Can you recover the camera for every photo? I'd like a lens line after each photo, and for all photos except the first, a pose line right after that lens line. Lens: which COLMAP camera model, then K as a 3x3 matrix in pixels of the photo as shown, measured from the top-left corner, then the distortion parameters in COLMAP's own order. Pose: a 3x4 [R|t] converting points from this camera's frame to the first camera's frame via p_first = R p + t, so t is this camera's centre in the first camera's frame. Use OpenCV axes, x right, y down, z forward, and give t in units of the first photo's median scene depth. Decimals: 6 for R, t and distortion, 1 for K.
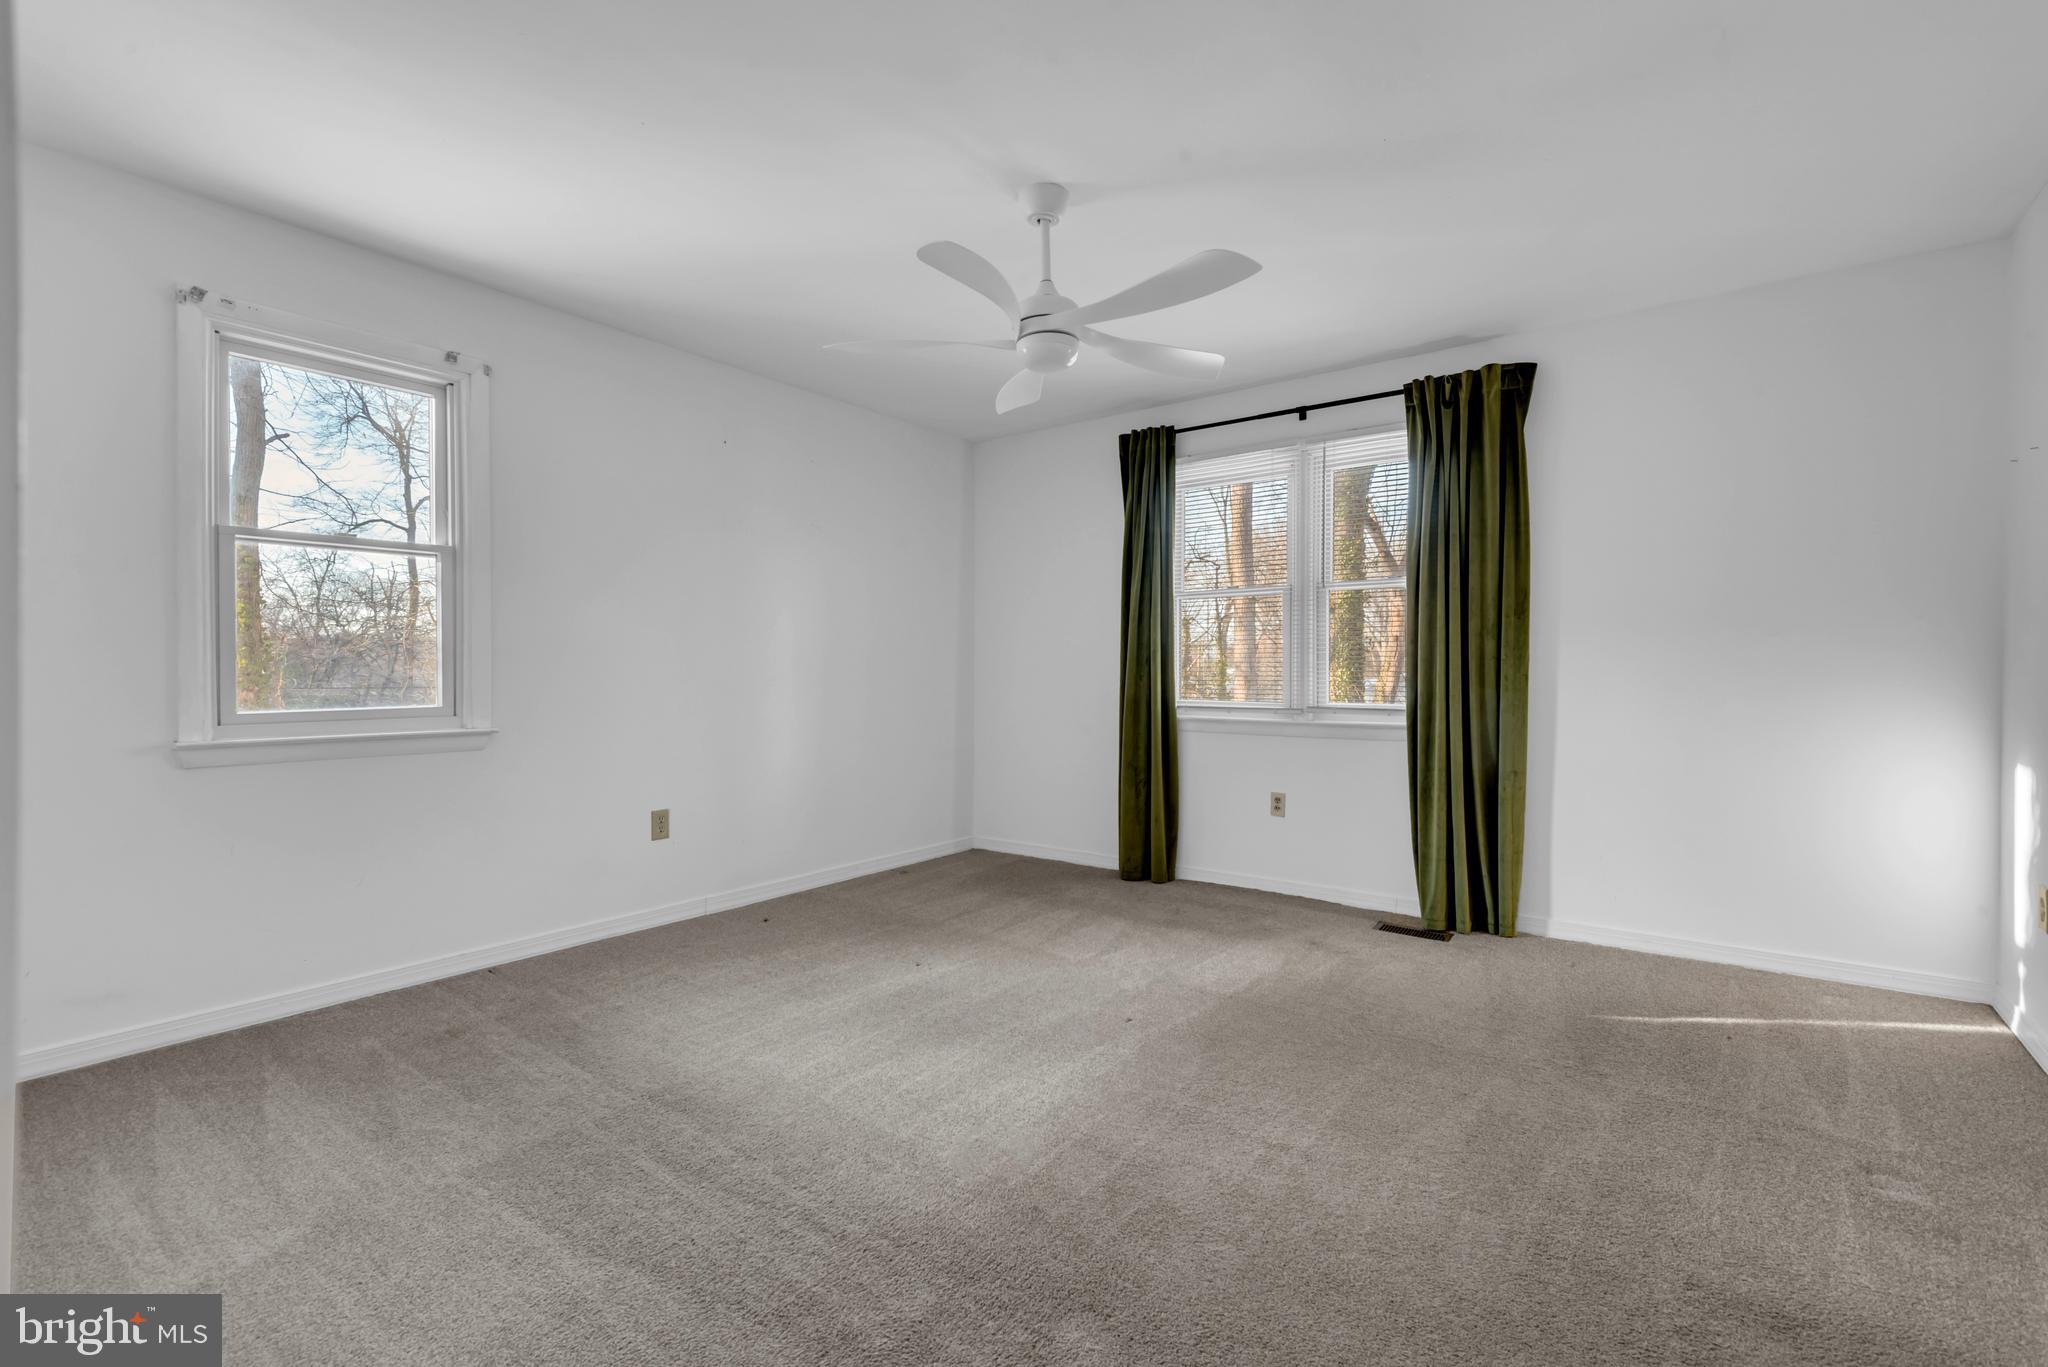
lens RADIAL K [[928.2, 0, 1029.6], [0, 928.2, 672.1], [0, 0, 1]] dist [0.010179, -0.000423]
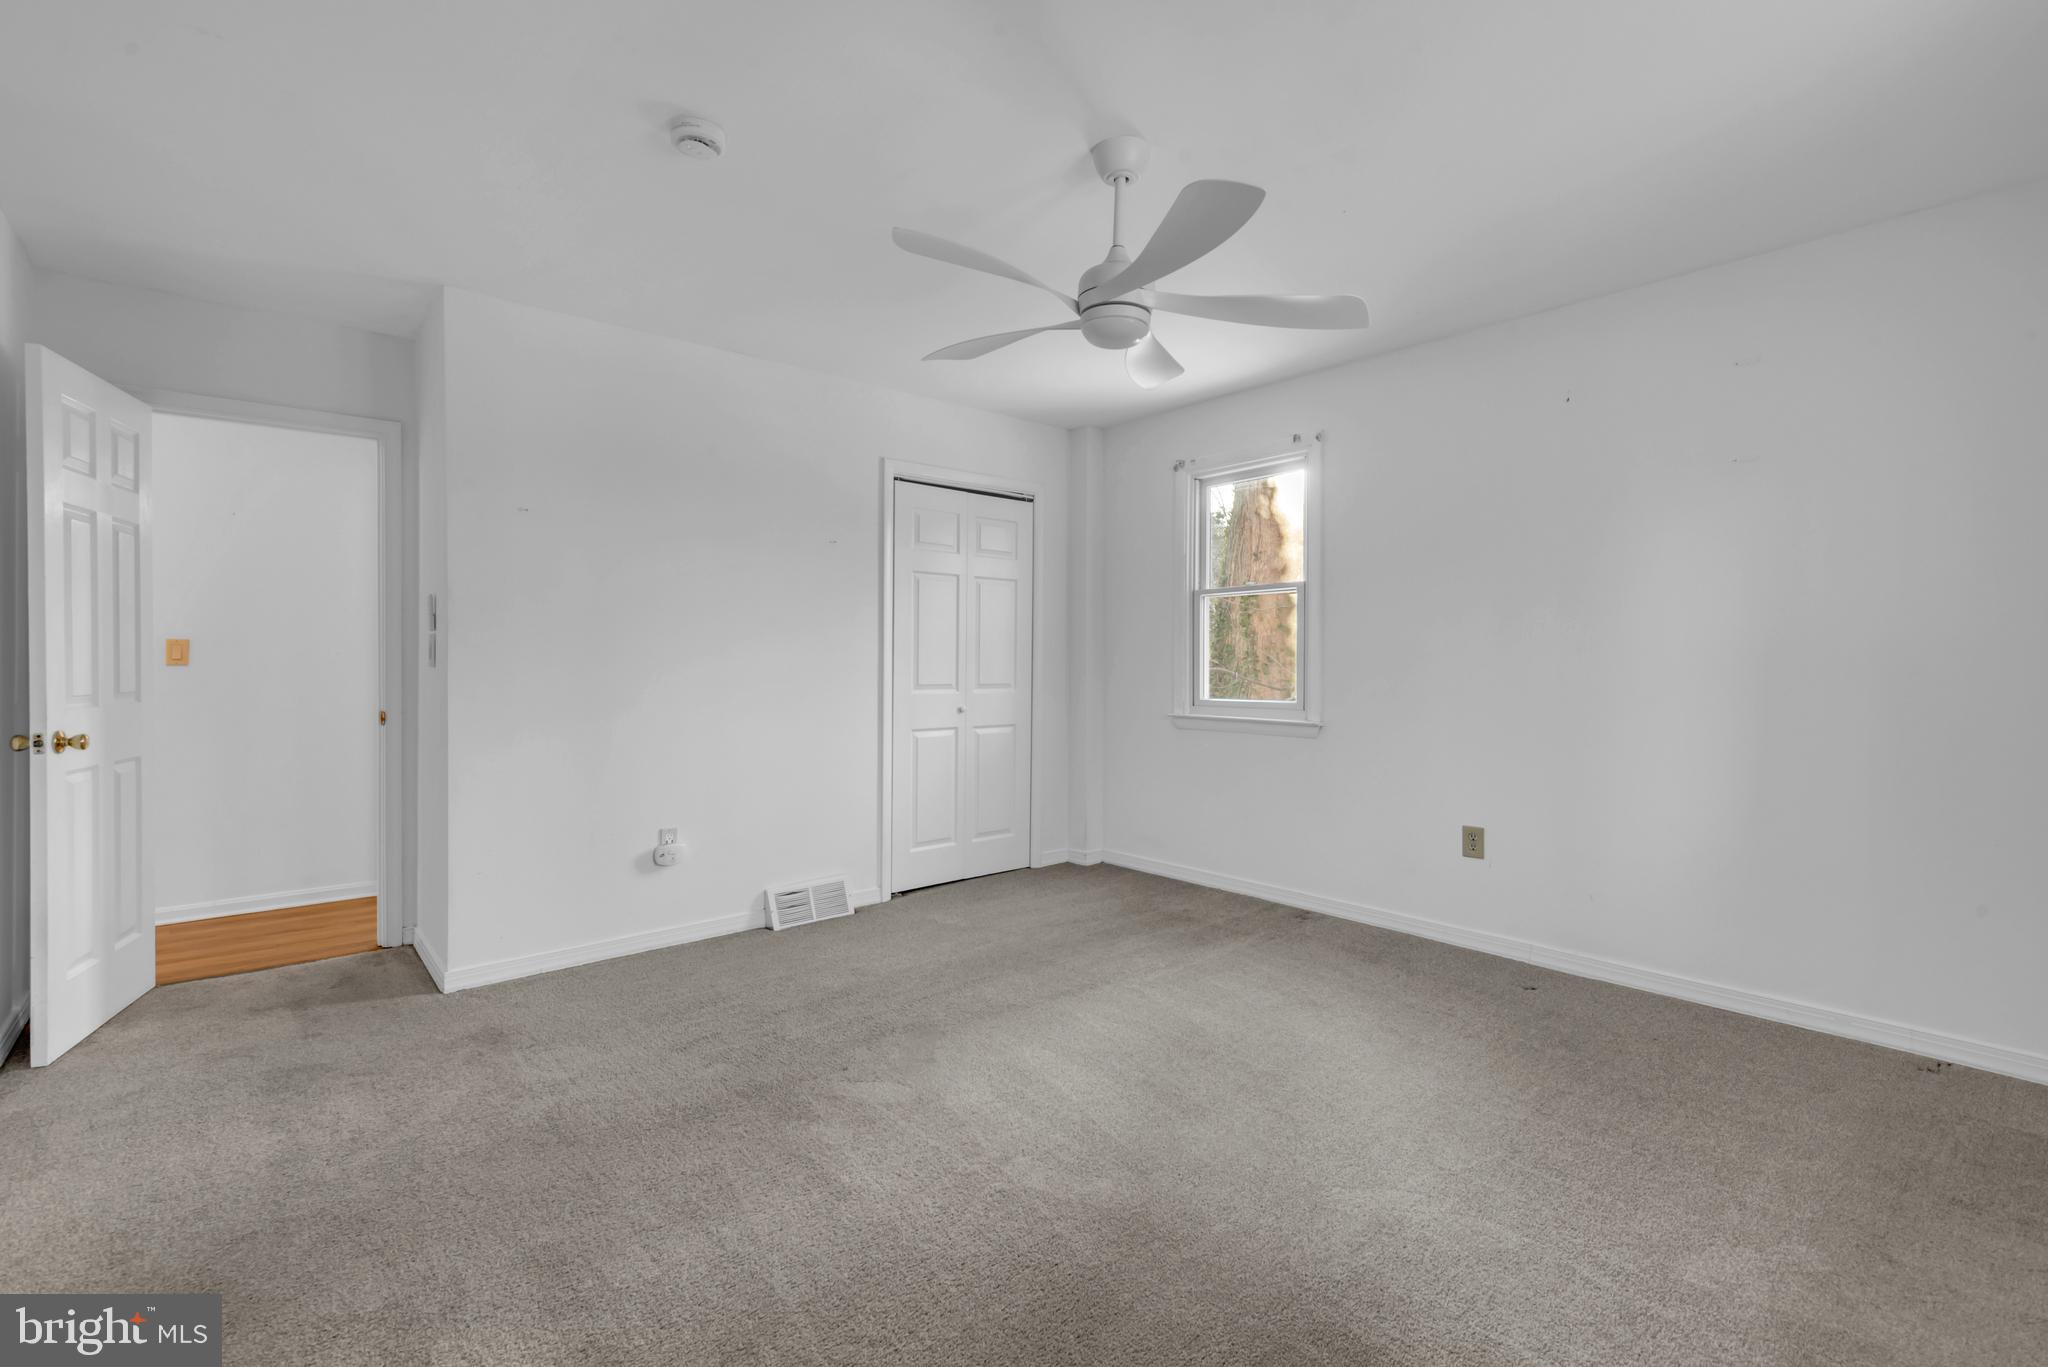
lens RADIAL K [[928.2, 0, 1029.6], [0, 928.2, 672.1], [0, 0, 1]] dist [0.010179, -0.000423]
pose [[-0.246727, 0.004936, -0.969072, 0.754262], [-0.007299, 0.999949, 0.006951, -0.013751], [0.969057, 0.008789, -0.246679, 0.959759]]
